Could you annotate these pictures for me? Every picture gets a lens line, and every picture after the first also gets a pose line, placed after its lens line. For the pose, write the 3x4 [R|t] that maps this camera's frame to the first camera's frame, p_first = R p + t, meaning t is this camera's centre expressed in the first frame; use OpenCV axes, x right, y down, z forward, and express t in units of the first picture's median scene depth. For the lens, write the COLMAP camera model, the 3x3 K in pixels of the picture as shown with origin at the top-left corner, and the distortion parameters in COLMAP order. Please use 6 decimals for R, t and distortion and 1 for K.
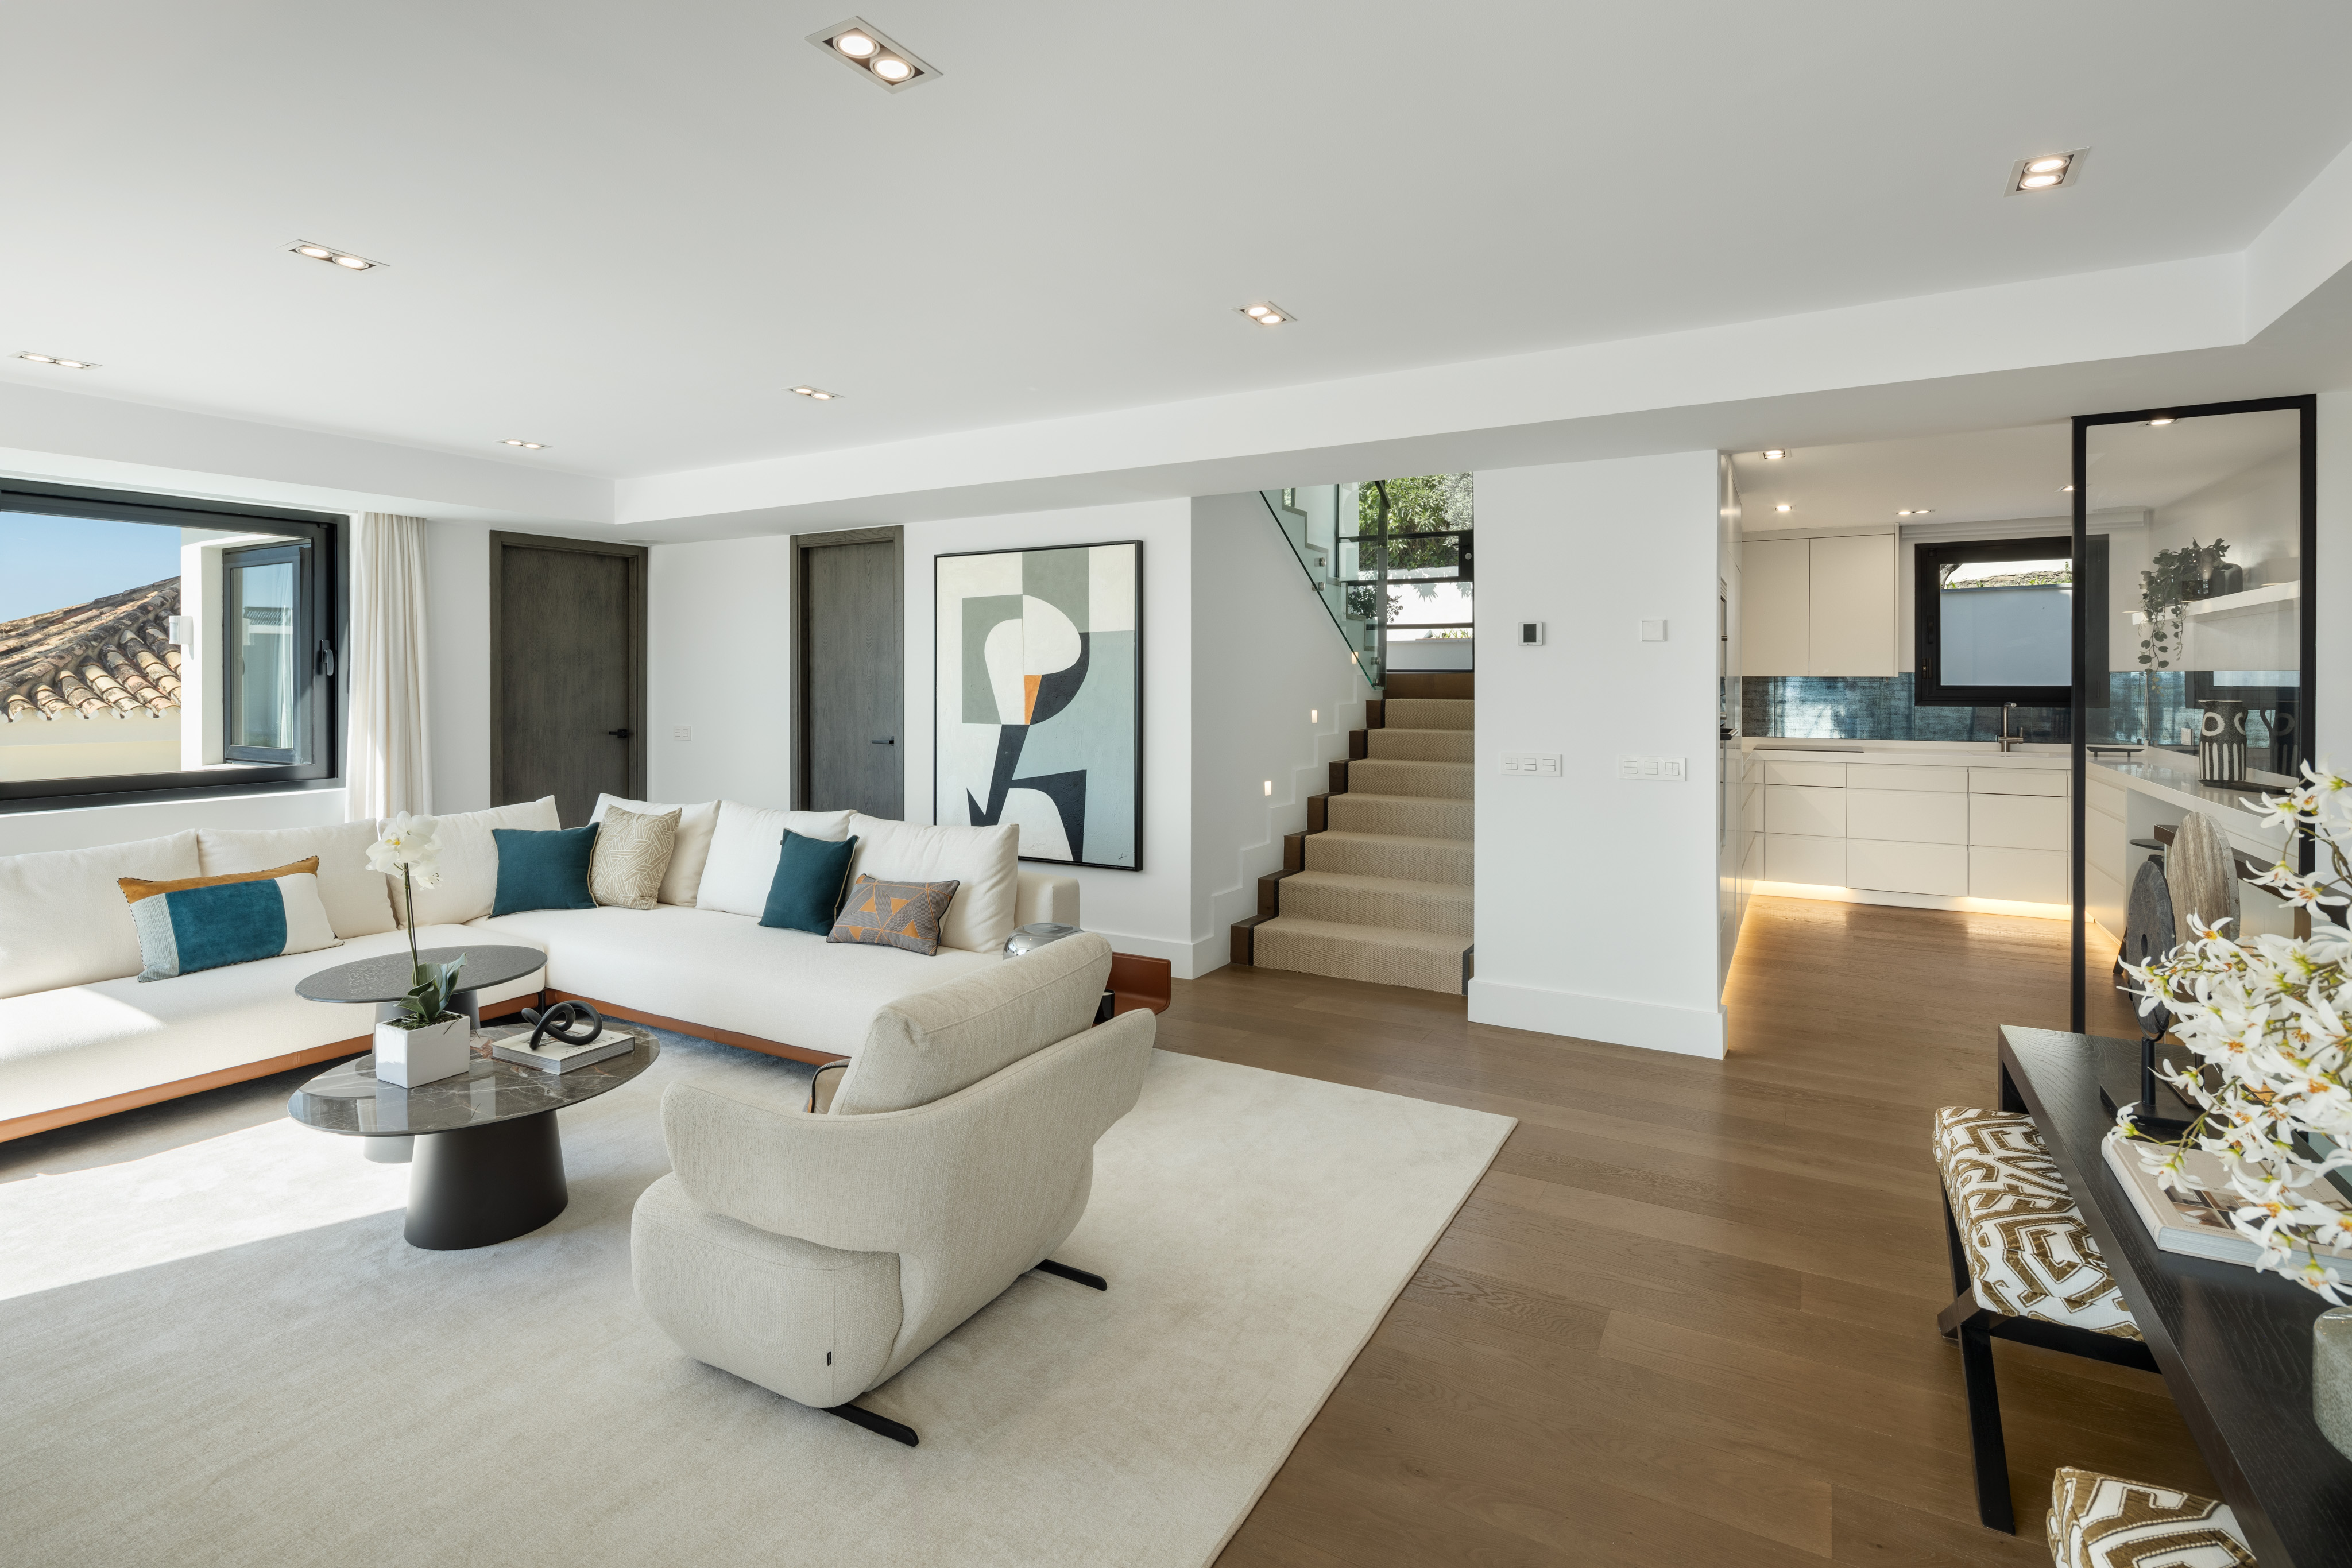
lens RADIAL K [[1141.8, 0, 1171.3], [0, 1141.8, 685.6], [0, 0, 1]] dist [0.001203, -0.000415]
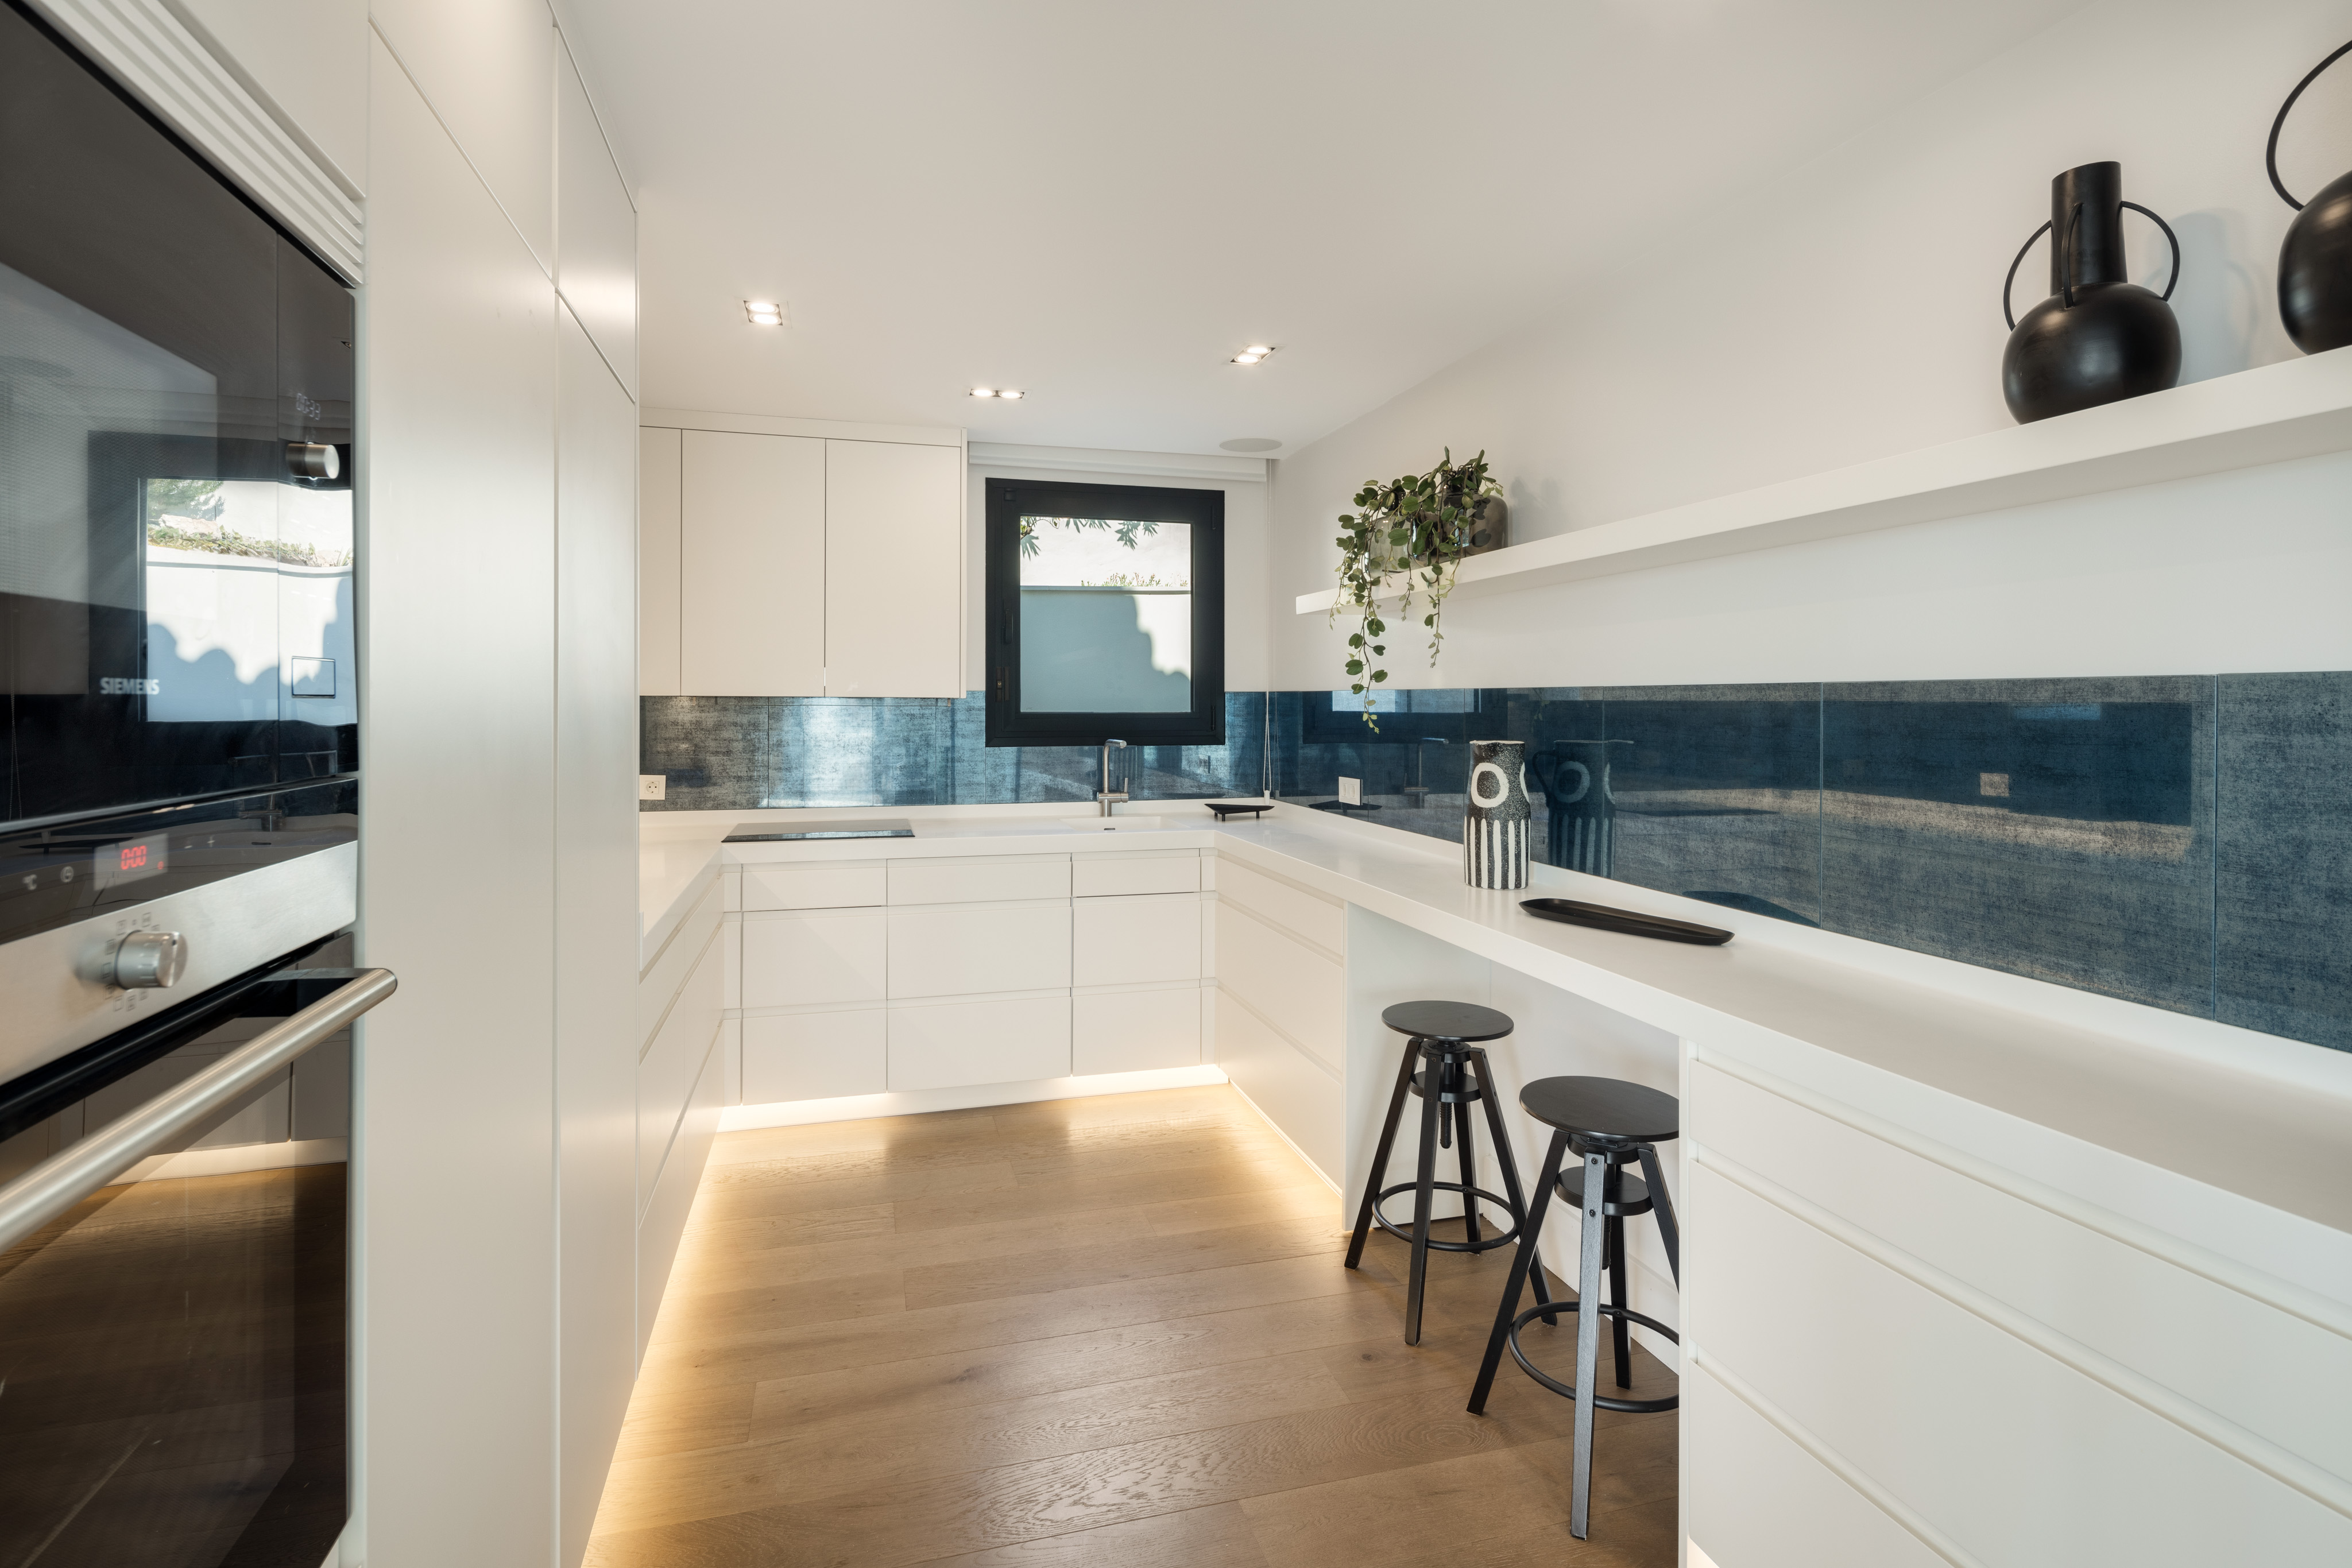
lens RADIAL K [[1137.1, 0, 1168.3], [0, 1137.1, 723.2], [0, 0, 1]] dist [0.000353, -0.000342]
pose [[0.708842, -0.007274, 0.705330, 0.349126], [-0.000807, 0.999938, 0.011124, -0.001185], [-0.705367, -0.008454, 0.708792, 0.599715]]
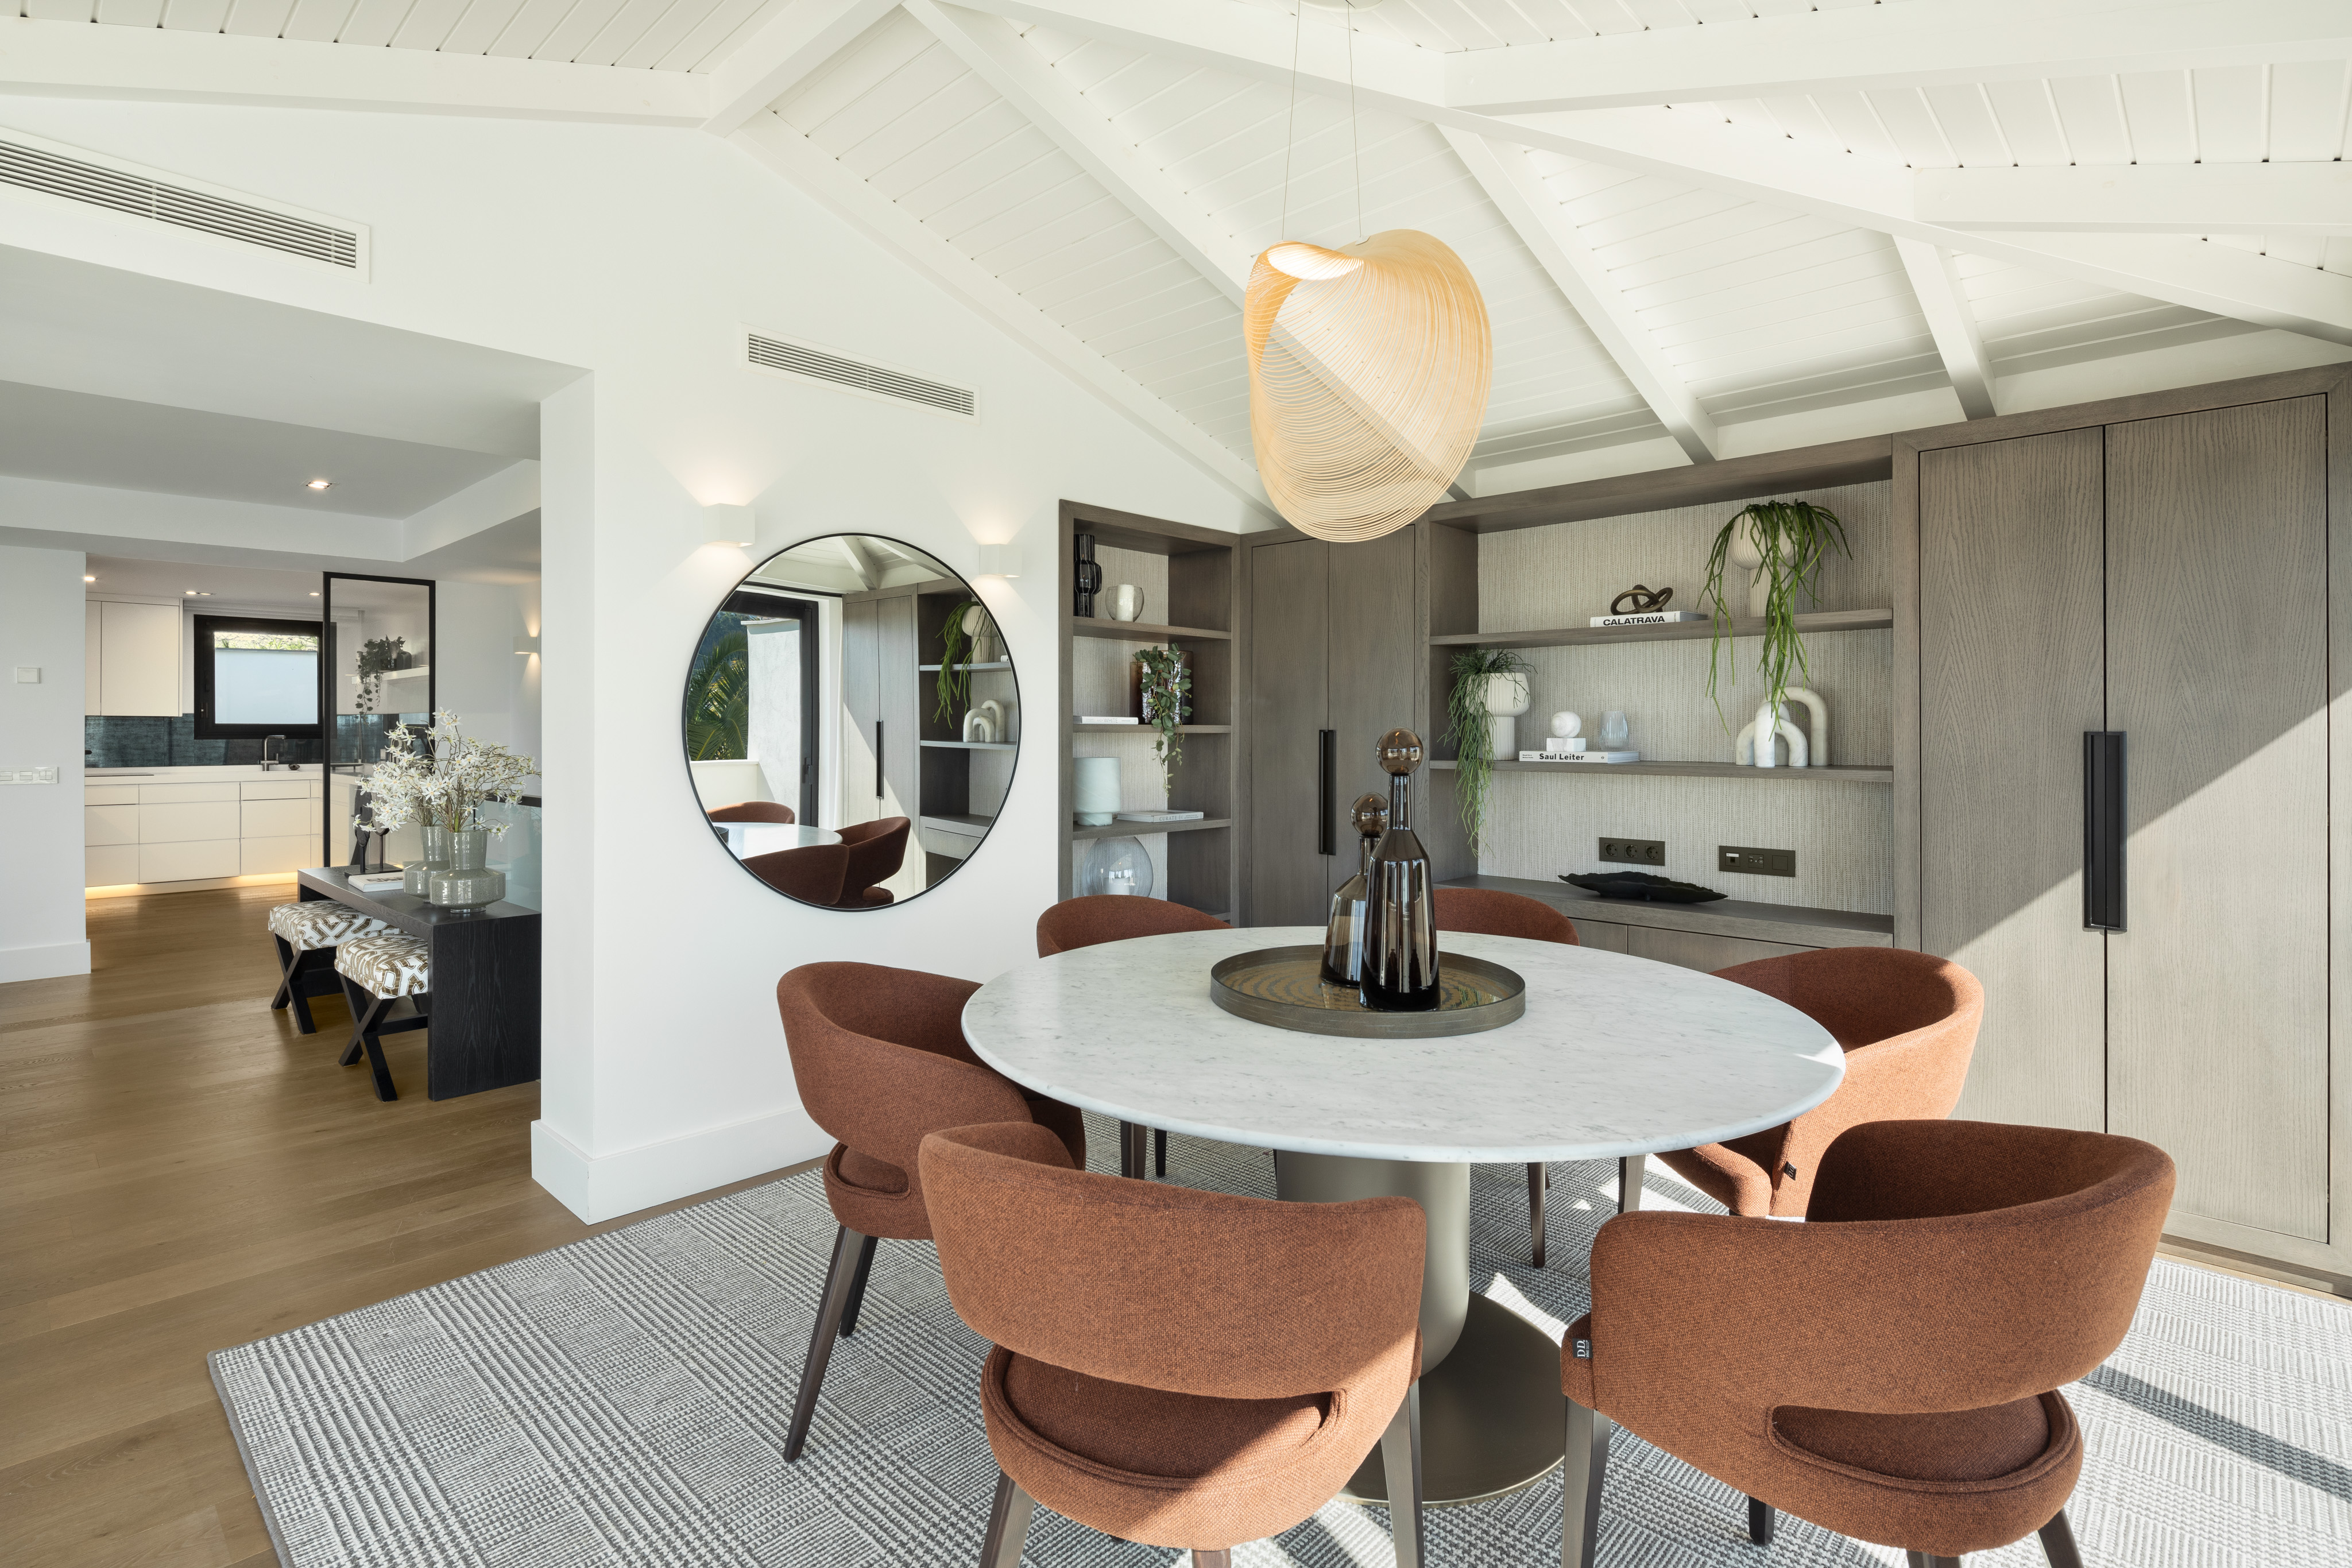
lens RADIAL K [[1137.1, 0, 1168.3], [0, 1137.1, 723.2], [0, 0, 1]] dist [0.000353, -0.000342]
pose [[0.242129, 0.009226, 0.970200, -0.396506], [0.005510, 0.999926, -0.010883, 0.023297], [-0.970228, 0.007981, 0.242060, -0.459050]]
